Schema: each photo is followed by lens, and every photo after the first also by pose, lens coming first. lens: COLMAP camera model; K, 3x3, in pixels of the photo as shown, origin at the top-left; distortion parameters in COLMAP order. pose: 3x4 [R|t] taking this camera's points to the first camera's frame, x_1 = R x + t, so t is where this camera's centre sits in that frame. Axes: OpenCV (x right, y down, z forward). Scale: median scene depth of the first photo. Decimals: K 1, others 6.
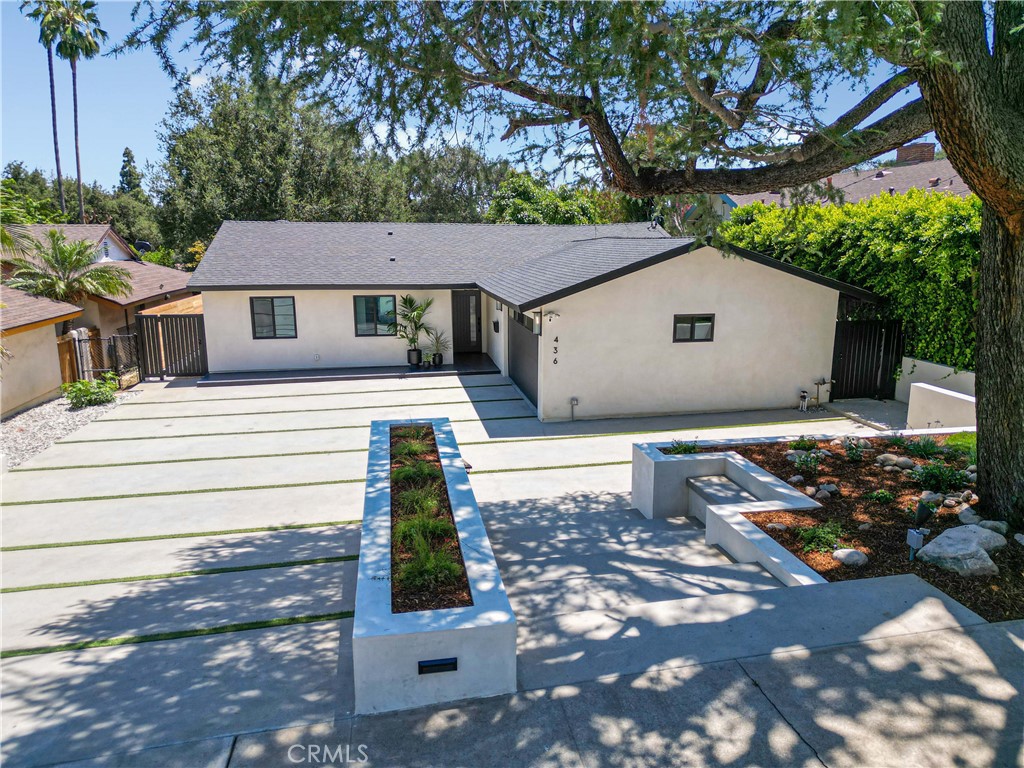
lens RADIAL K [[724.3, 0, 512.0], [0, 724.3, 384.0], [0, 0, 1]] dist [0.083215, -0.086832]
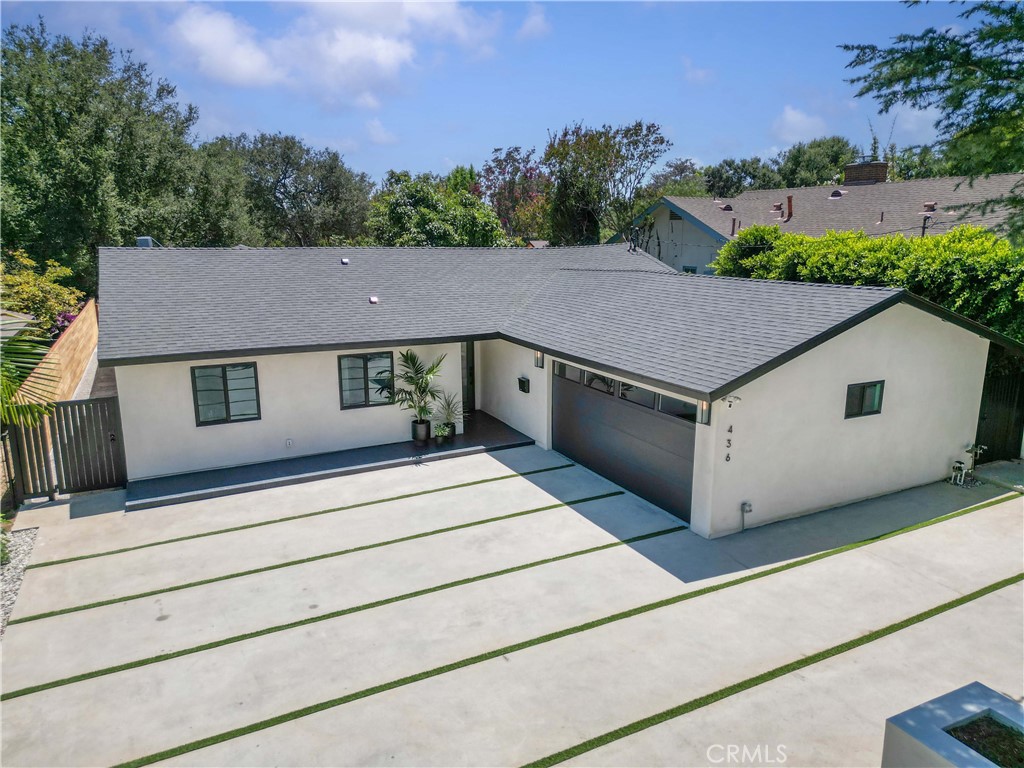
lens RADIAL K [[724.3, 0, 512.0], [0, 724.3, 384.0], [0, 0, 1]] dist [0.083215, -0.086832]
pose [[0.956023, -0.059073, 0.287282, -0.260915], [0.056049, 0.998252, 0.018747, -0.095916], [-0.287887, -0.001821, 0.957663, 0.245568]]
